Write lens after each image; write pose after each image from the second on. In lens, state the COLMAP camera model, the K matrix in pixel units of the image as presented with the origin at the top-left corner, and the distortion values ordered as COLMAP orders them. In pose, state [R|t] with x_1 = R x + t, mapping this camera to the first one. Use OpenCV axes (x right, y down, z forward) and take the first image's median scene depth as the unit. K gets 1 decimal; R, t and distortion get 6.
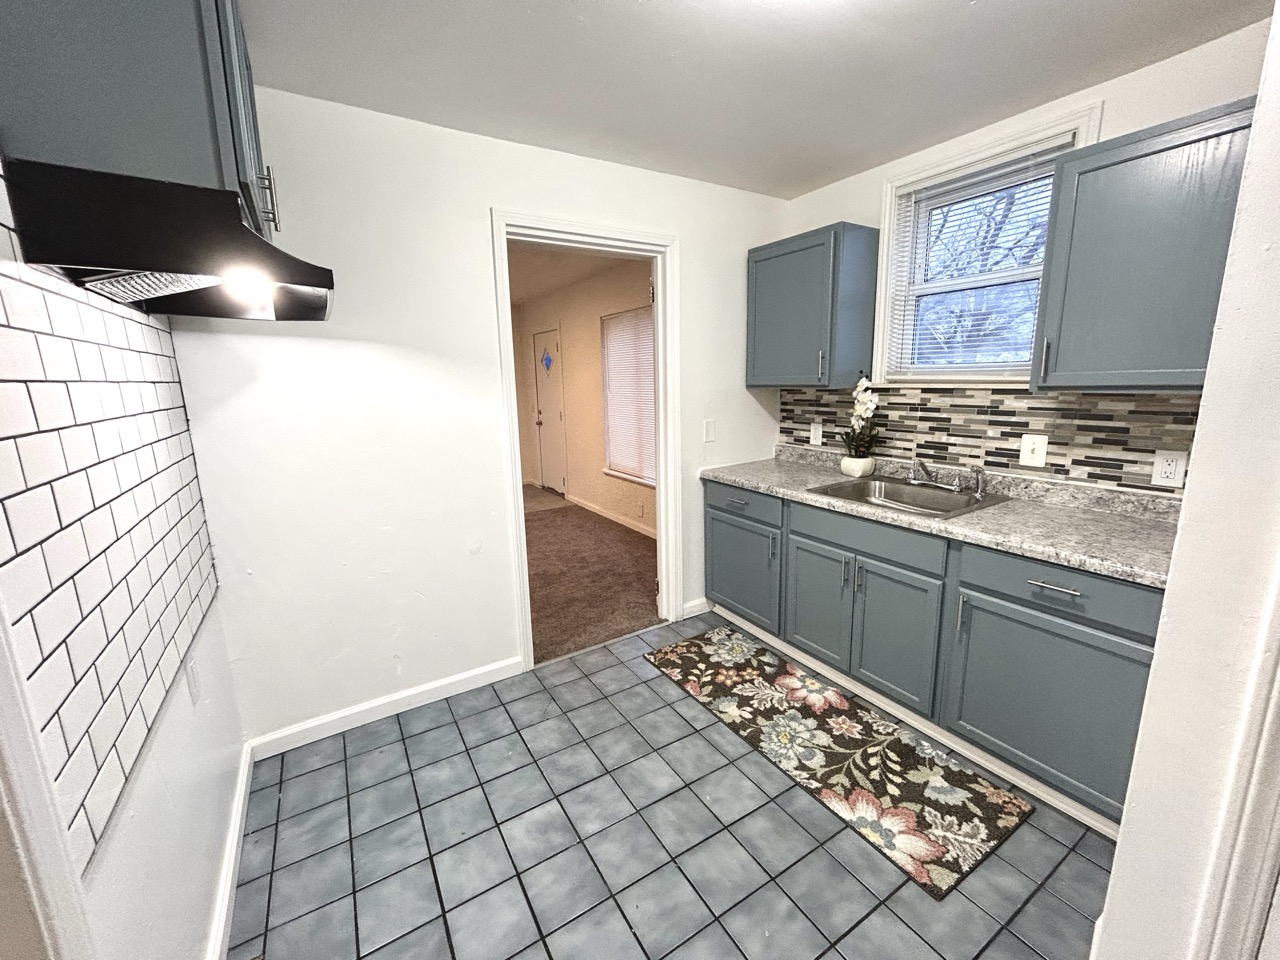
lens RADIAL K [[514.9, 0, 640.0], [0, 514.9, 480.0], [0, 0, 1]] dist [0.000898, 0.000391]
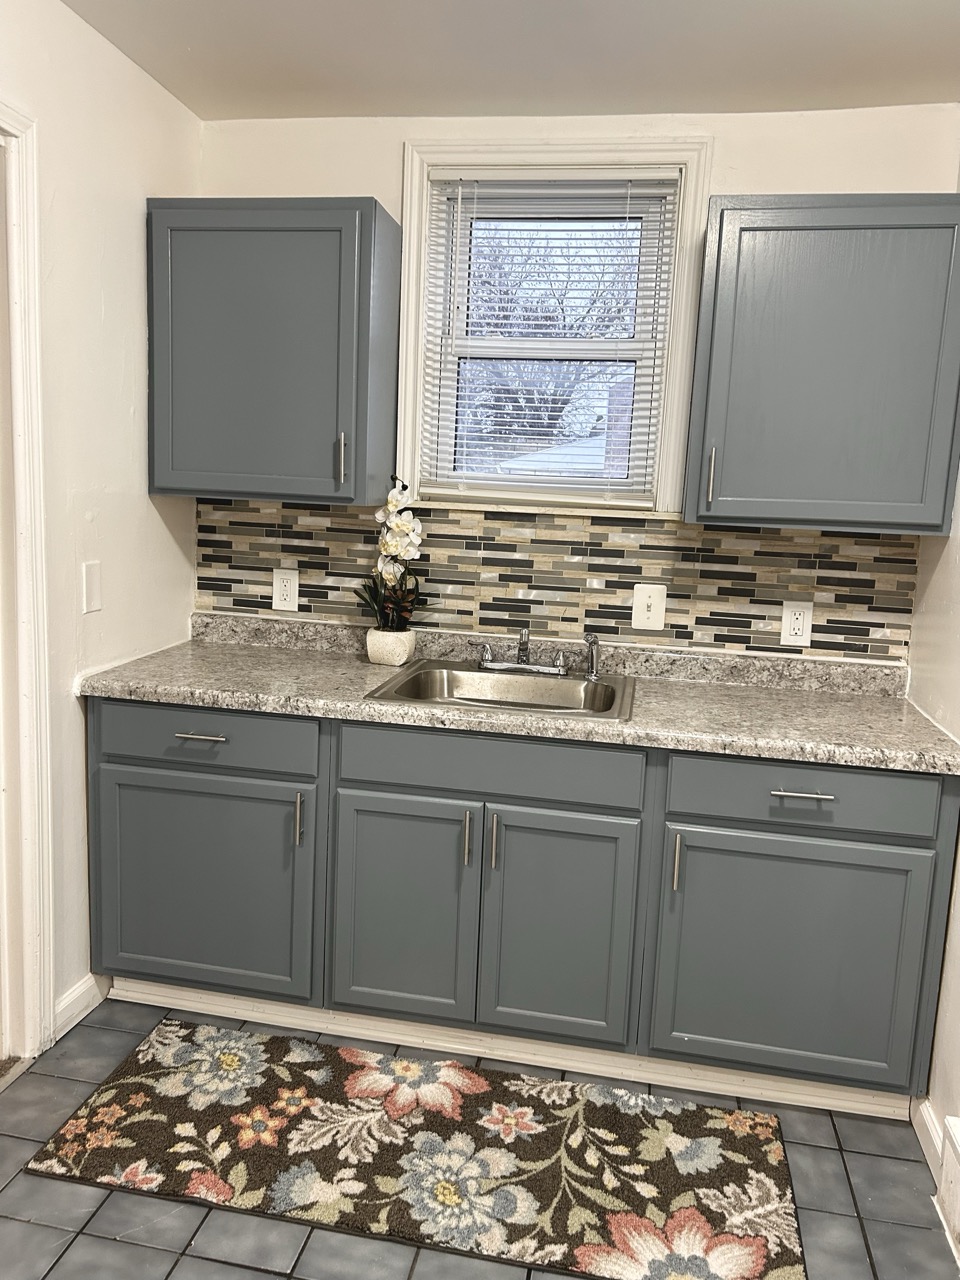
lens RADIAL K [[951.9, 0, 480.0], [0, 951.9, 640.0], [0, 0, 1]] dist [0.068080, -0.085881]
pose [[0.676472, -0.056991, 0.734260, -0.325668], [0.083950, 0.996470, 0.000000, -0.030799], [-0.731668, 0.061642, 0.678869, 0.282165]]
